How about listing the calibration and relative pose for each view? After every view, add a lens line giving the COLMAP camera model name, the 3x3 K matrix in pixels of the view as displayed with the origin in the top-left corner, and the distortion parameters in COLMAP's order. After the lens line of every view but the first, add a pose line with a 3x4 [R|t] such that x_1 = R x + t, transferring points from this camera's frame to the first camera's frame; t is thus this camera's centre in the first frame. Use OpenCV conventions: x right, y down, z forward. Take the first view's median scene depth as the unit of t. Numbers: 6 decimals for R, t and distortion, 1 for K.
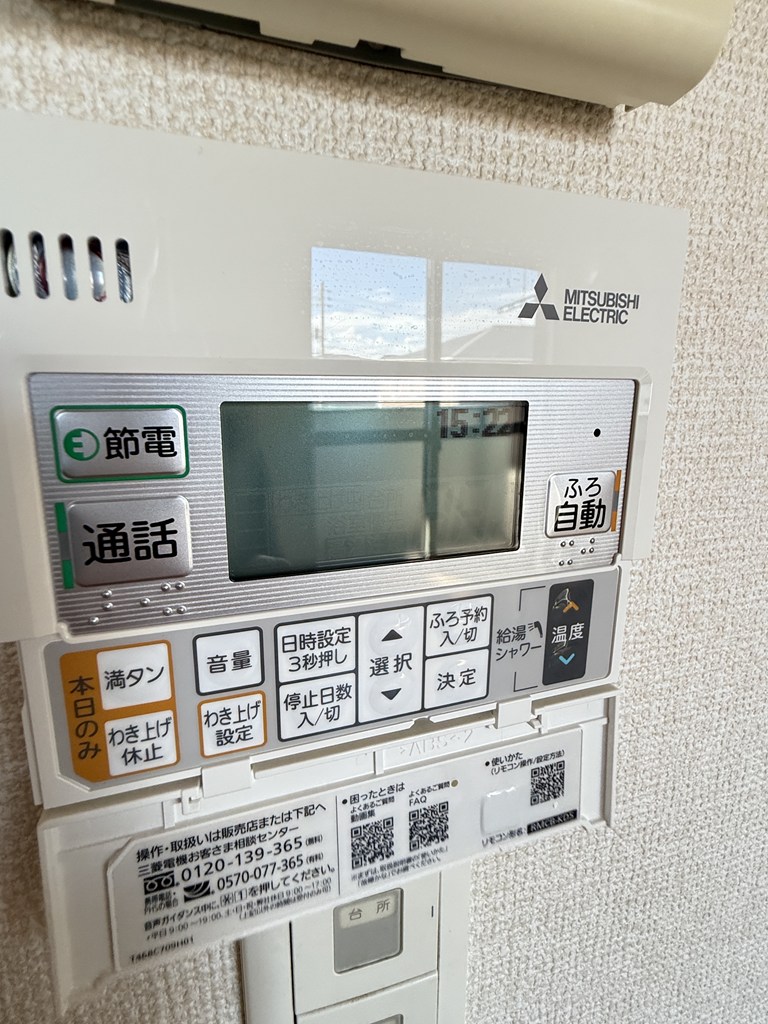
lens RADIAL K [[496.9, 0, 381.6], [0, 496.9, 503.9], [0, 0, 1]] dist [-0.003416, 0.001265]
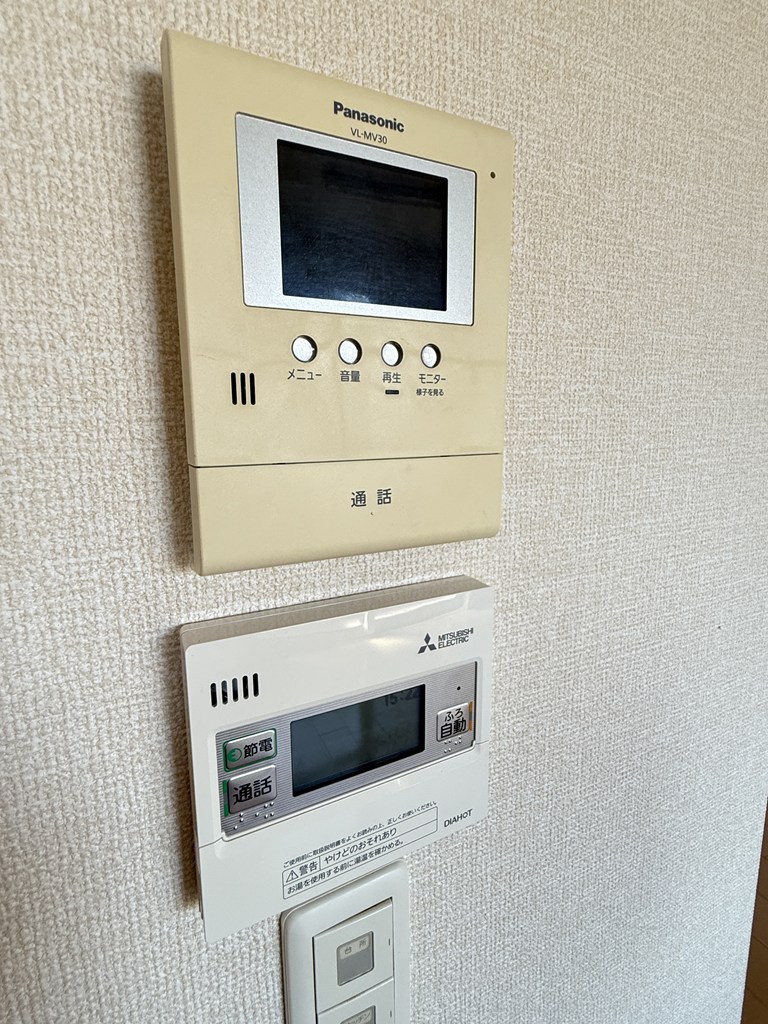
lens RADIAL K [[496.9, 0, 387.4], [0, 496.9, 513.8], [0, 0, 1]] dist [-0.003416, 0.001265]
pose [[0.987605, -0.035324, 0.152934, -0.131810], [0.042607, 0.998095, -0.044610, -0.685790], [-0.151067, 0.050573, 0.987229, -0.901552]]
